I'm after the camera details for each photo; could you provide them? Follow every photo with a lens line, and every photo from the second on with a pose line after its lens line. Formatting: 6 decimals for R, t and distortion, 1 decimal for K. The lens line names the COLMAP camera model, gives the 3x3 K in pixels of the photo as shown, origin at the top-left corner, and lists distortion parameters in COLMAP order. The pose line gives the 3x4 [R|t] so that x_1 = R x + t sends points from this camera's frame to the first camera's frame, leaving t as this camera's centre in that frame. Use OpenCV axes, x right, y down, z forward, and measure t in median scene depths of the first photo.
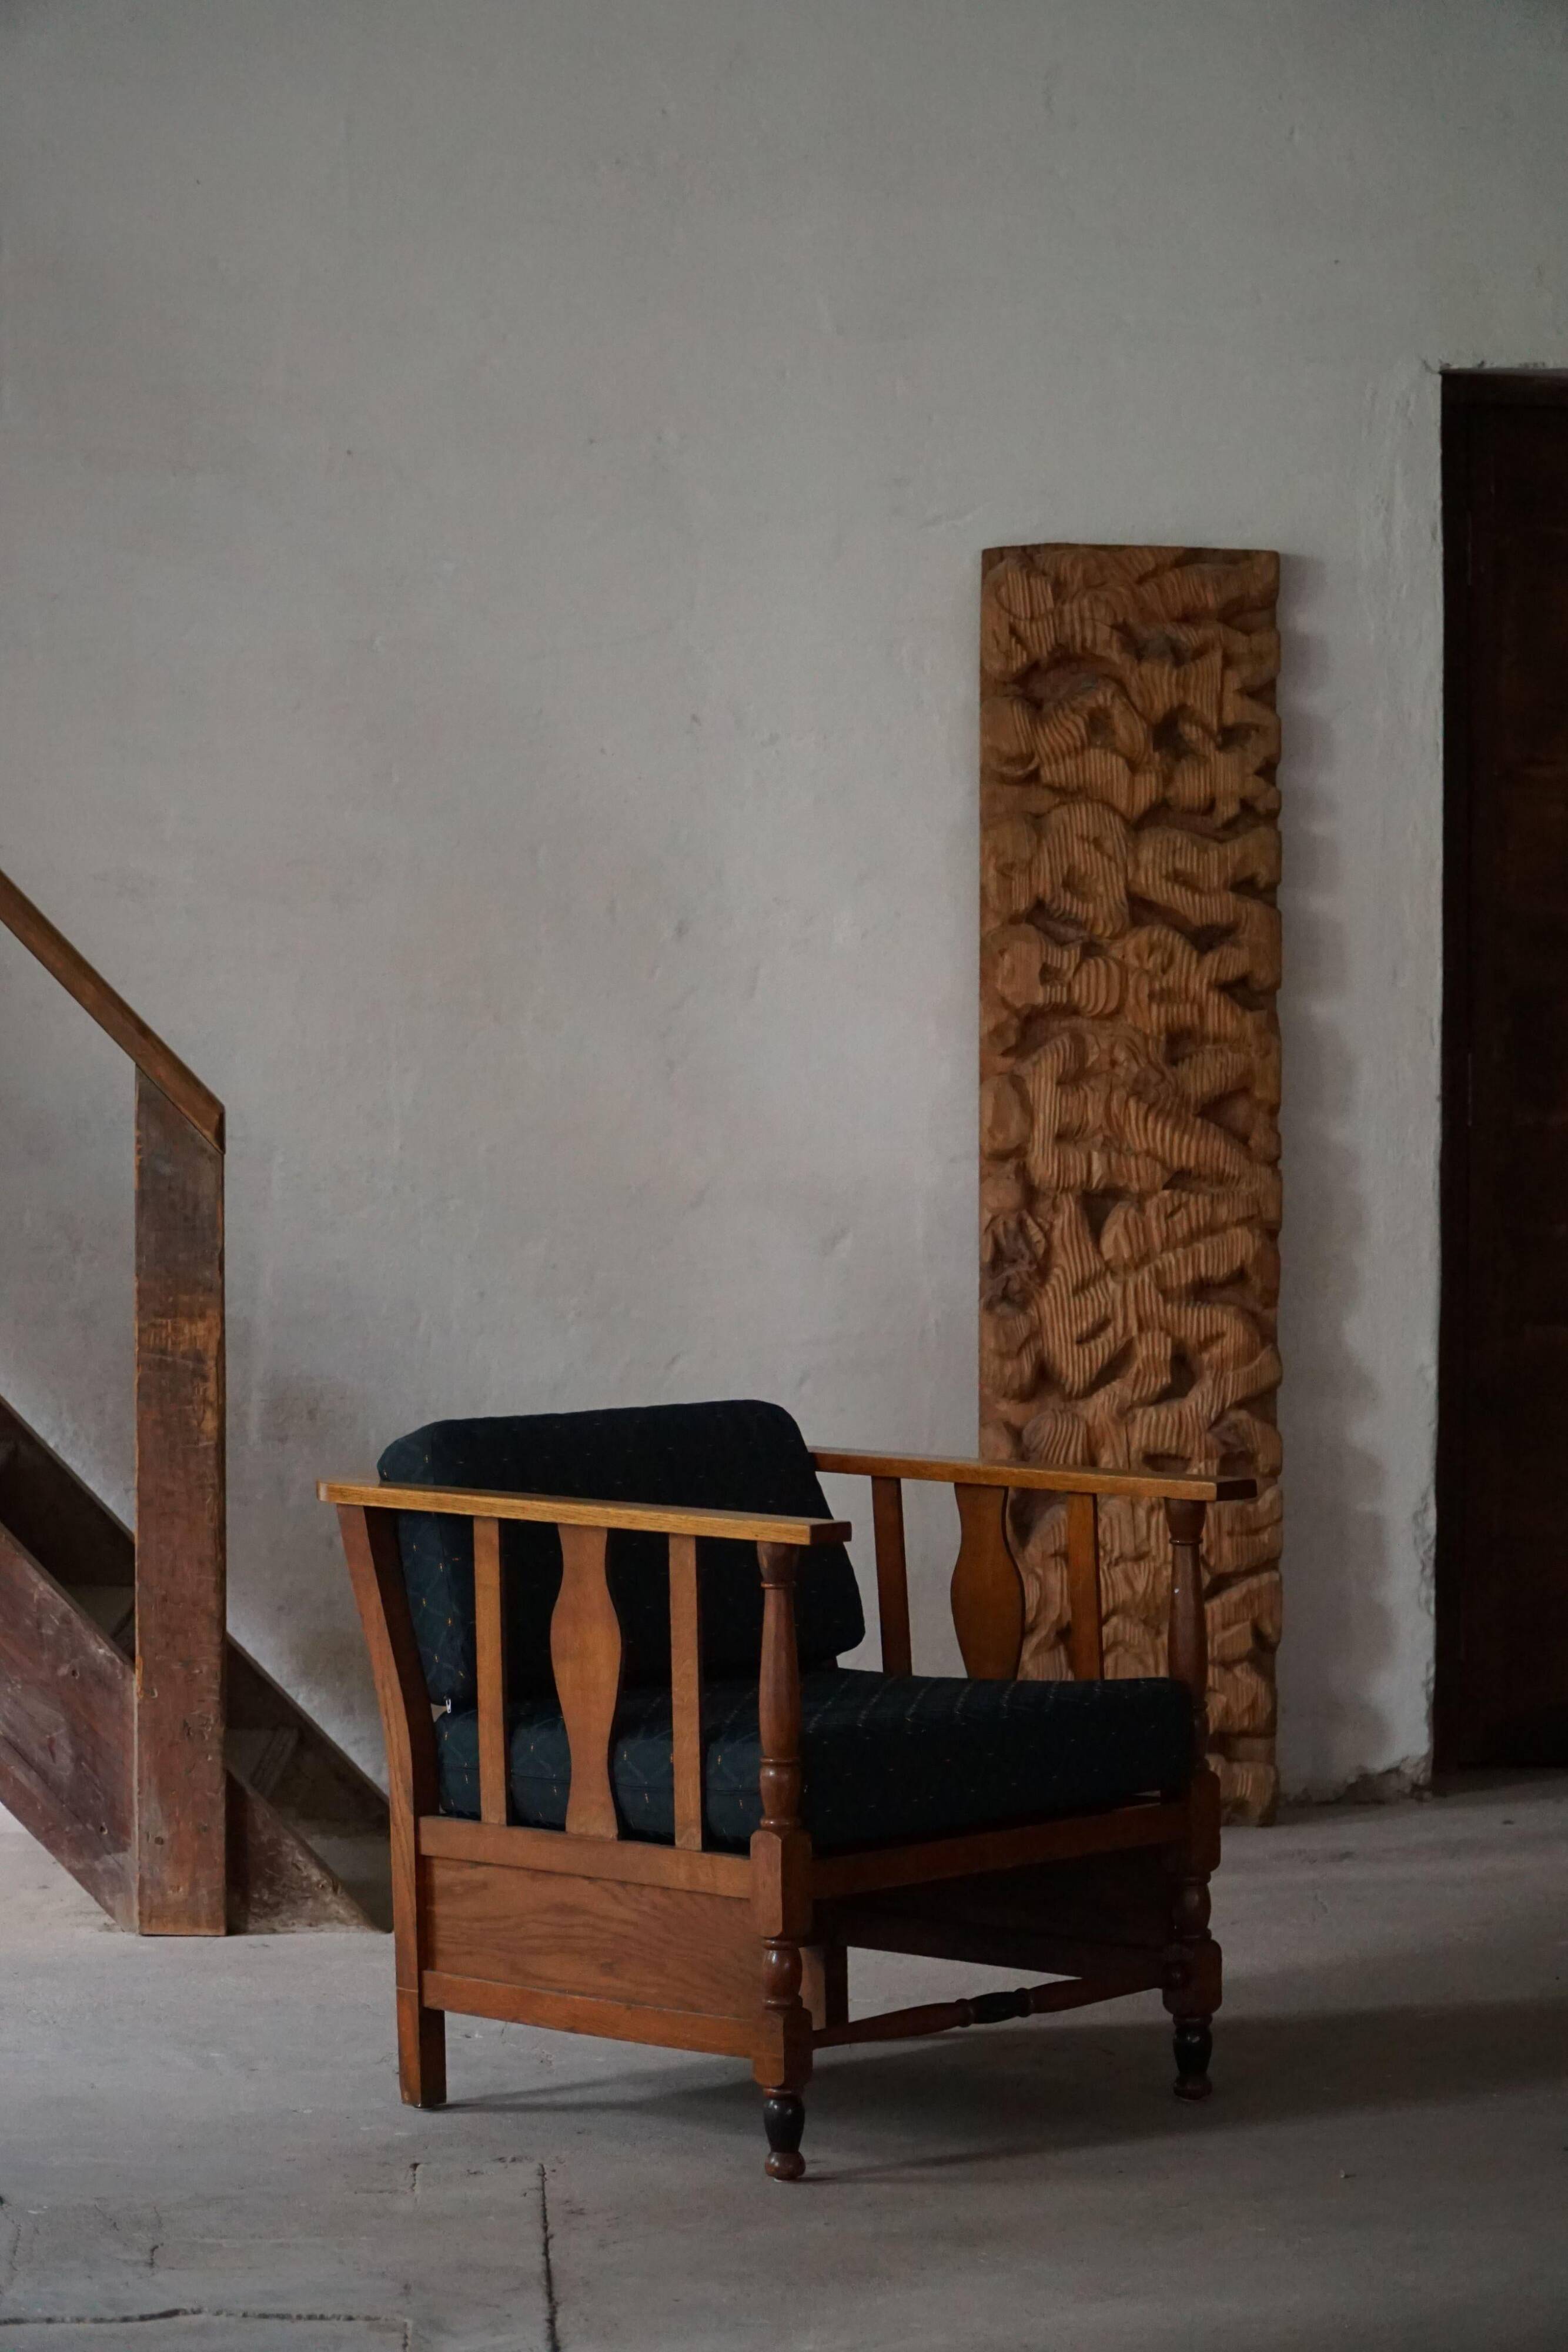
lens RADIAL K [[7388.9, 0, 784.0], [0, 7388.9, 1176.0], [0, 0, 1]] dist [-0.267492, -0.440285]
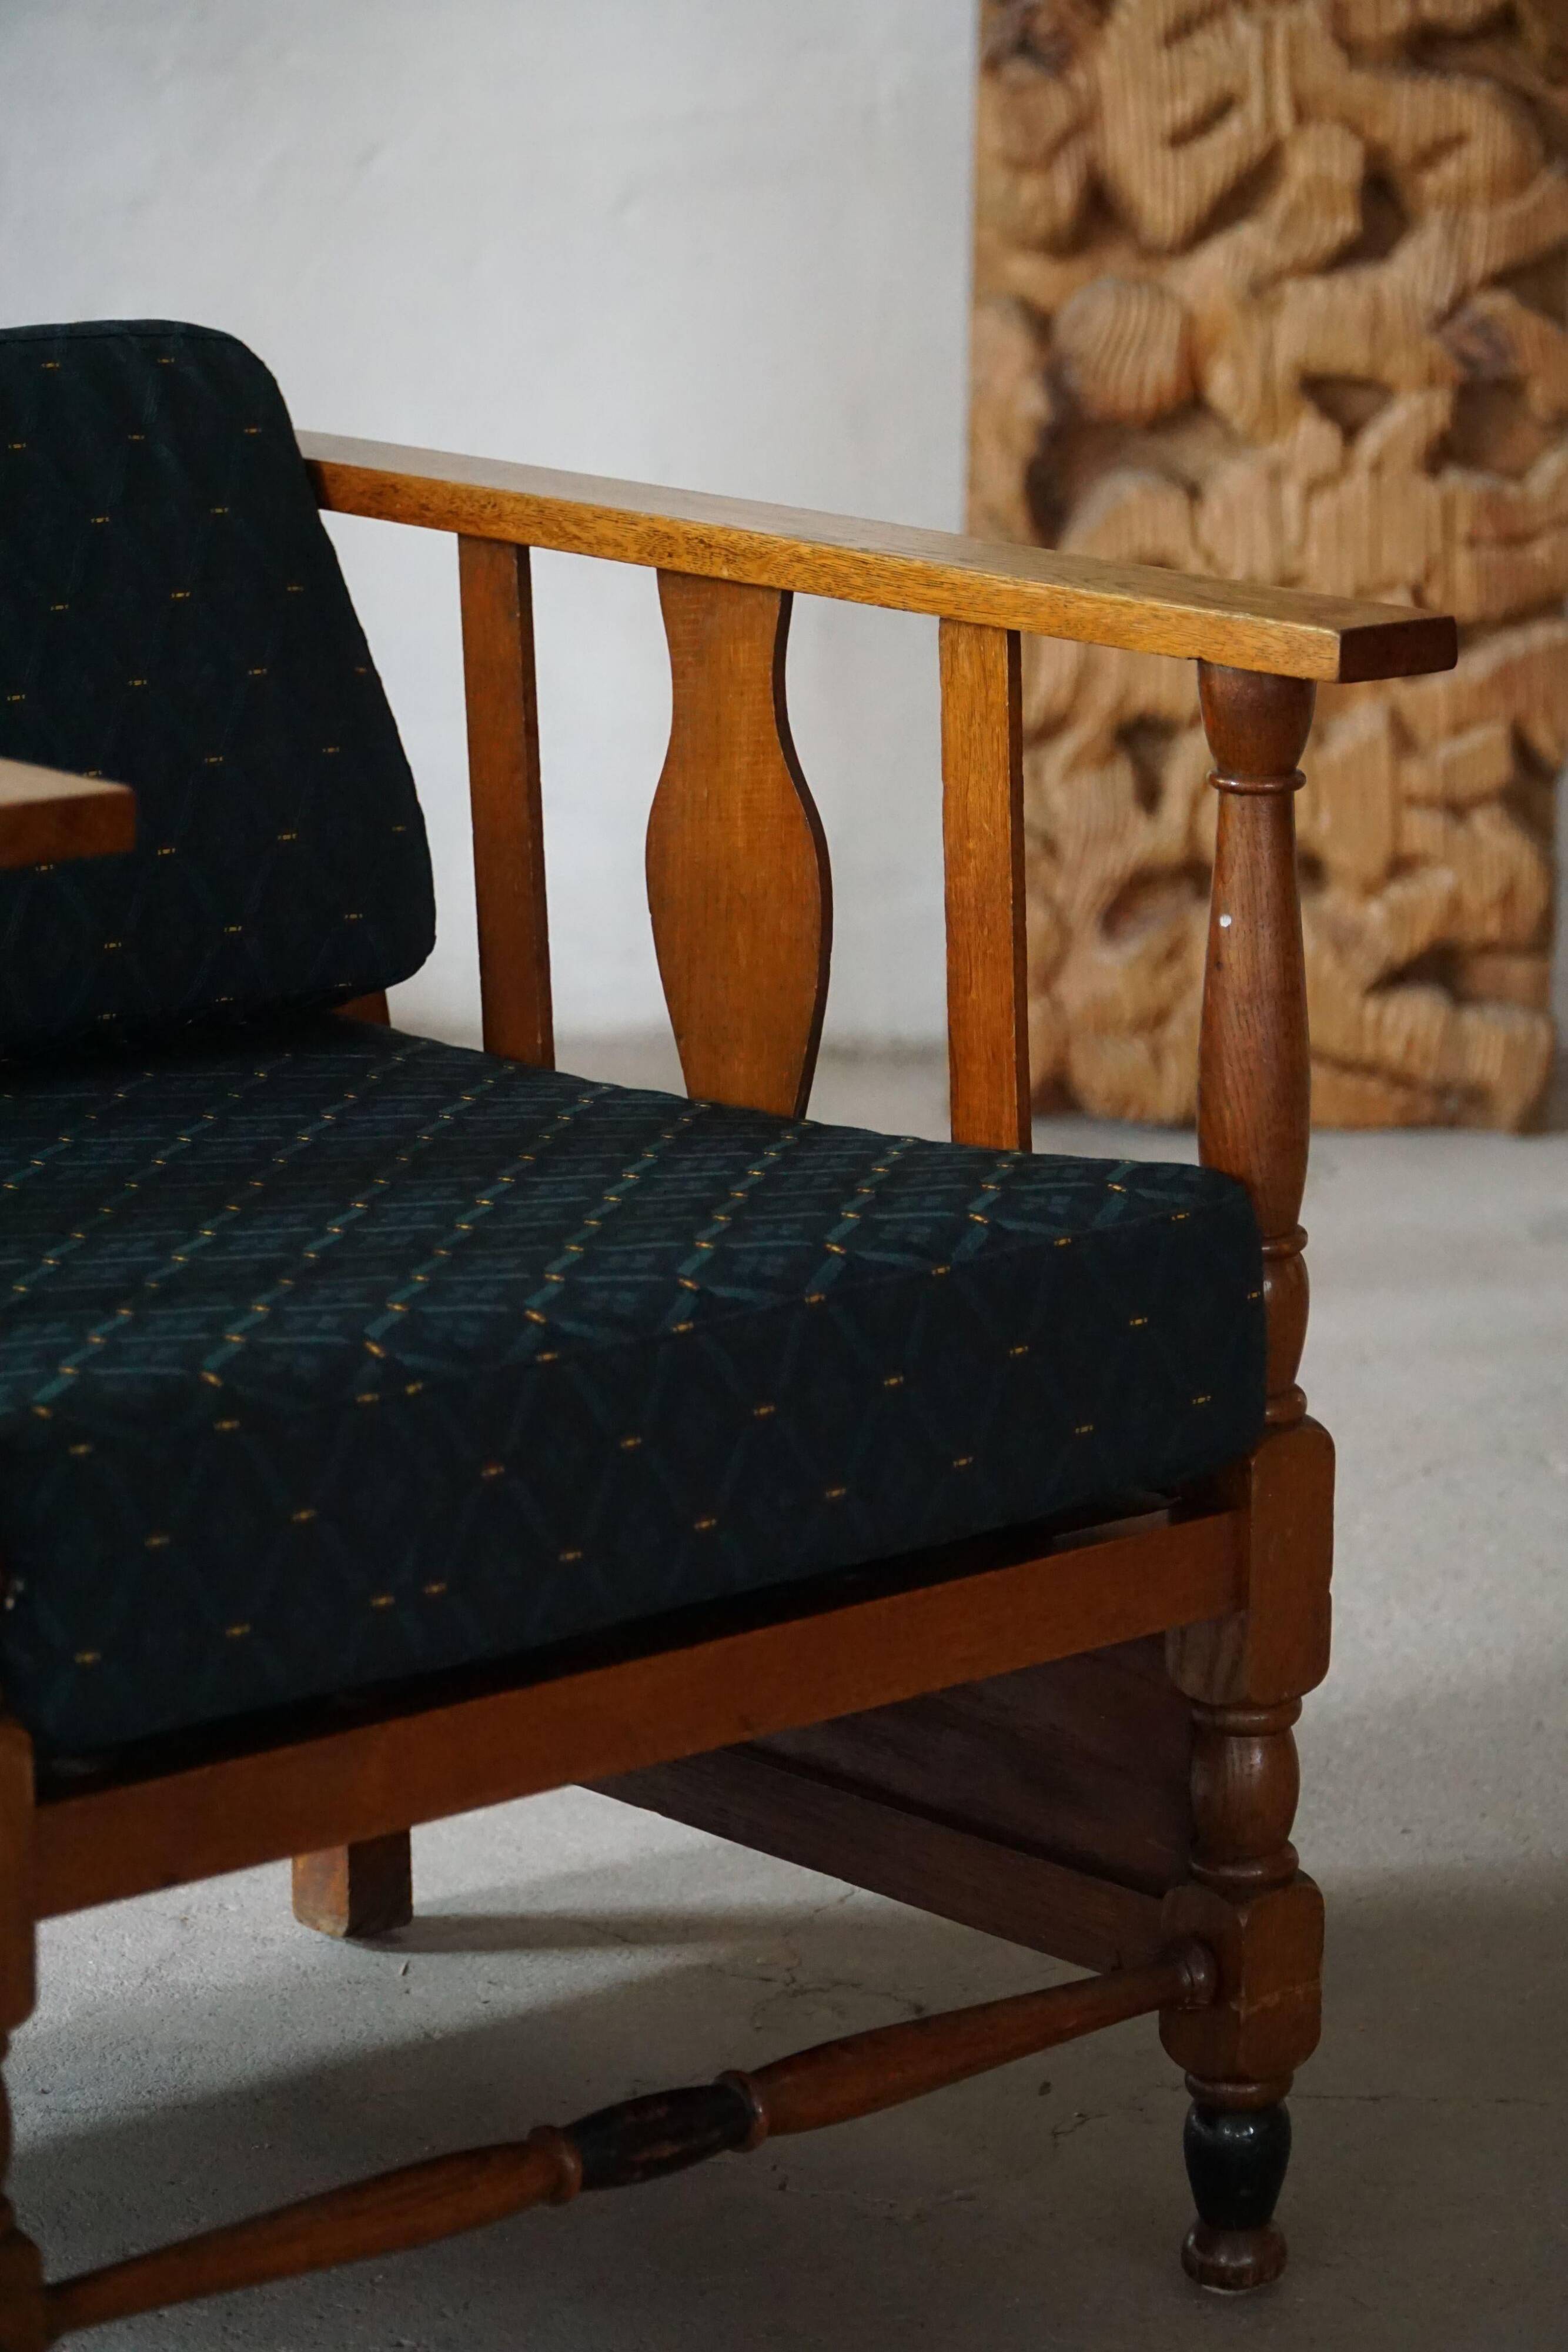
lens RADIAL K [[8136.4, 0, 784.0], [0, 8136.4, 1176.0], [0, 0, 1]] dist [-0.493902, -1.019266]
pose [[0.999034, 0.027550, -0.034239, 0.034489], [-0.021702, 0.986758, 0.160742, 0.004849], [0.038214, -0.159843, 0.986402, 0.463729]]
